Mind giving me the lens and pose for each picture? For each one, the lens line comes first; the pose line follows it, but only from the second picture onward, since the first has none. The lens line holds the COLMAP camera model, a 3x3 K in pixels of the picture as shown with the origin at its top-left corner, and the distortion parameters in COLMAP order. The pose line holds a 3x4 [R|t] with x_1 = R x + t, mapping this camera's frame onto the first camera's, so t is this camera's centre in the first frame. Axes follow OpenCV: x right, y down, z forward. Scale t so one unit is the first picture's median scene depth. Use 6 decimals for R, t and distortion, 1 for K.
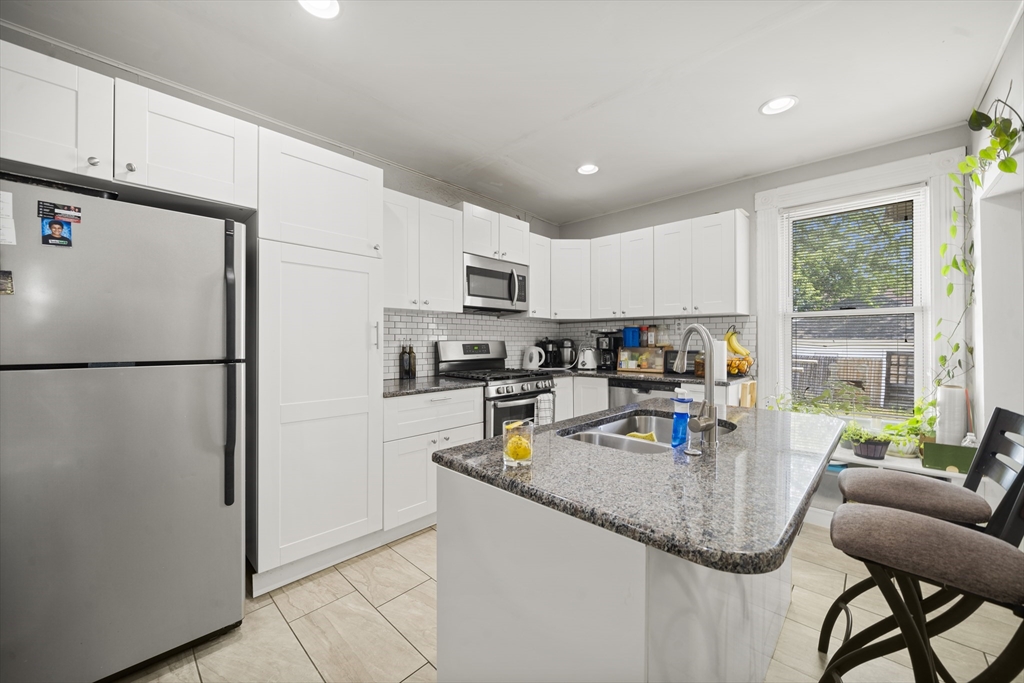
lens RADIAL K [[383.6, 0, 507.3], [0, 383.6, 344.1], [0, 0, 1]] dist [-0.002072, -0.000272]
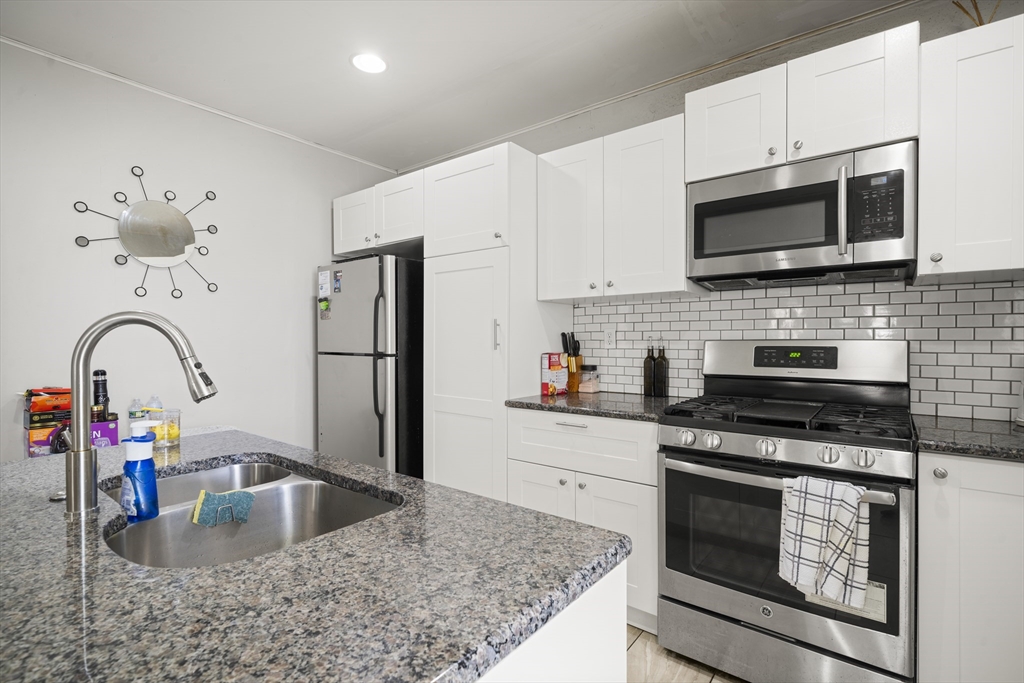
lens RADIAL K [[484.5, 0, 507.8], [0, 484.5, 341.8], [0, 0, 1]] dist [-0.000413, 0.000436]
pose [[0.099053, 0.001741, -0.995081, 0.478241], [-0.007434, 0.999972, 0.001009, -0.004309], [0.995054, 0.007297, 0.099063, 0.559948]]
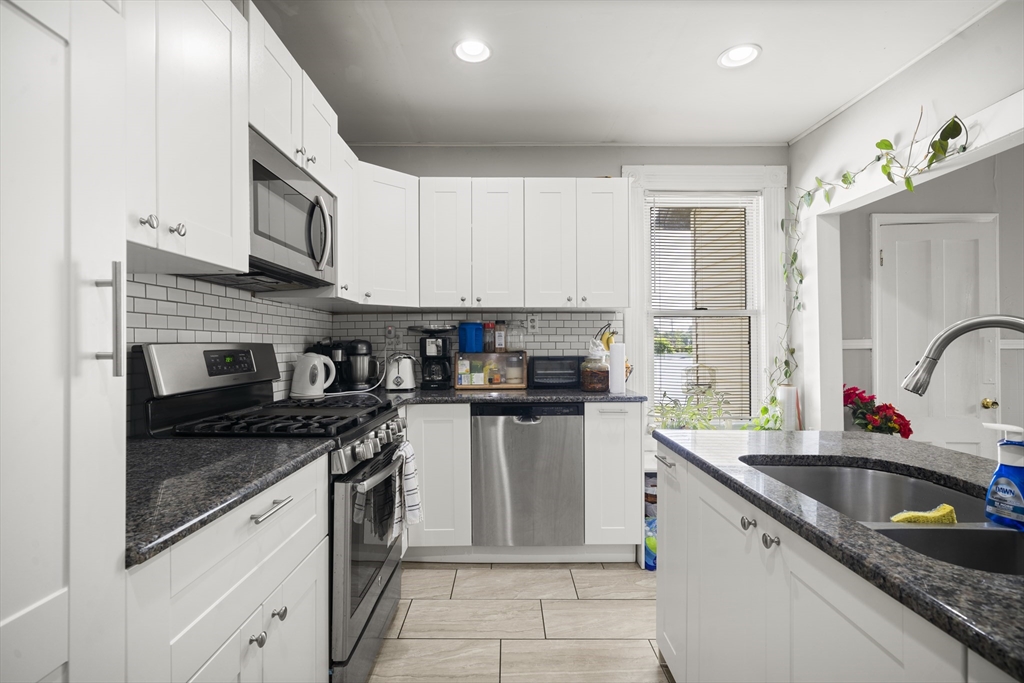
lens RADIAL K [[484.5, 0, 508.6], [0, 484.5, 341.7], [0, 0, 1]] dist [-0.000413, 0.000436]
pose [[0.717935, 0.001728, 0.696108, -0.228938], [0.007017, 0.999928, -0.009719, -0.002969], [-0.696075, 0.011862, 0.717871, 0.371560]]
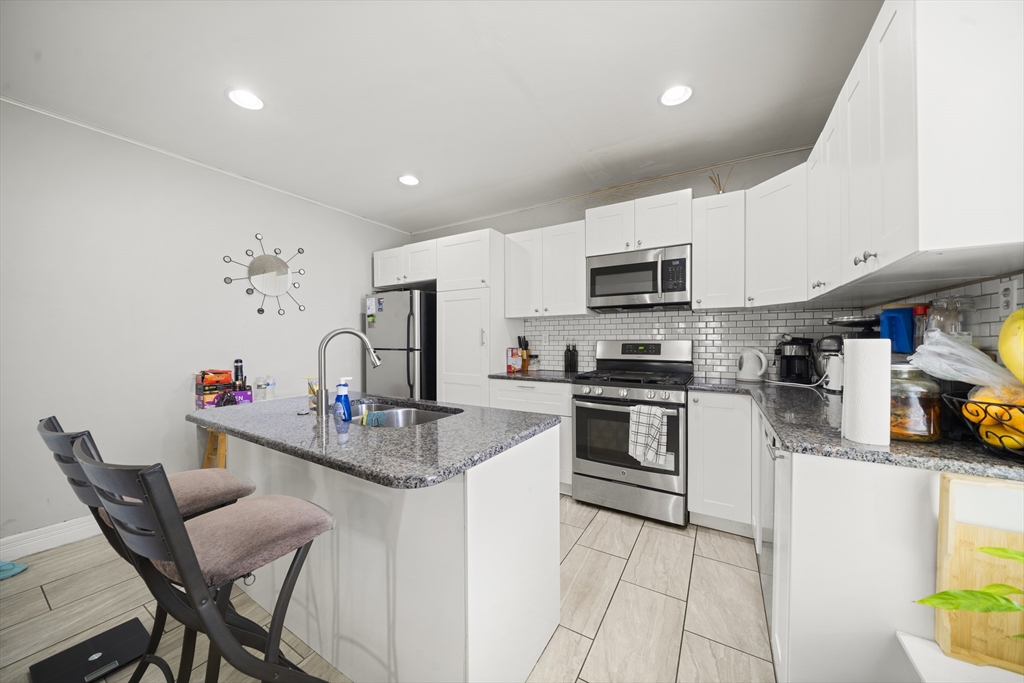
lens RADIAL K [[355.0, 0, 508.3], [0, 355.0, 340.7], [0, 0, 1]] dist [-0.001490, -0.000063]
pose [[0.216494, -0.001872, -0.976282, 0.670239], [-0.004949, 0.999983, -0.003015, -0.003077], [0.976271, 0.005485, 0.216481, 0.482470]]
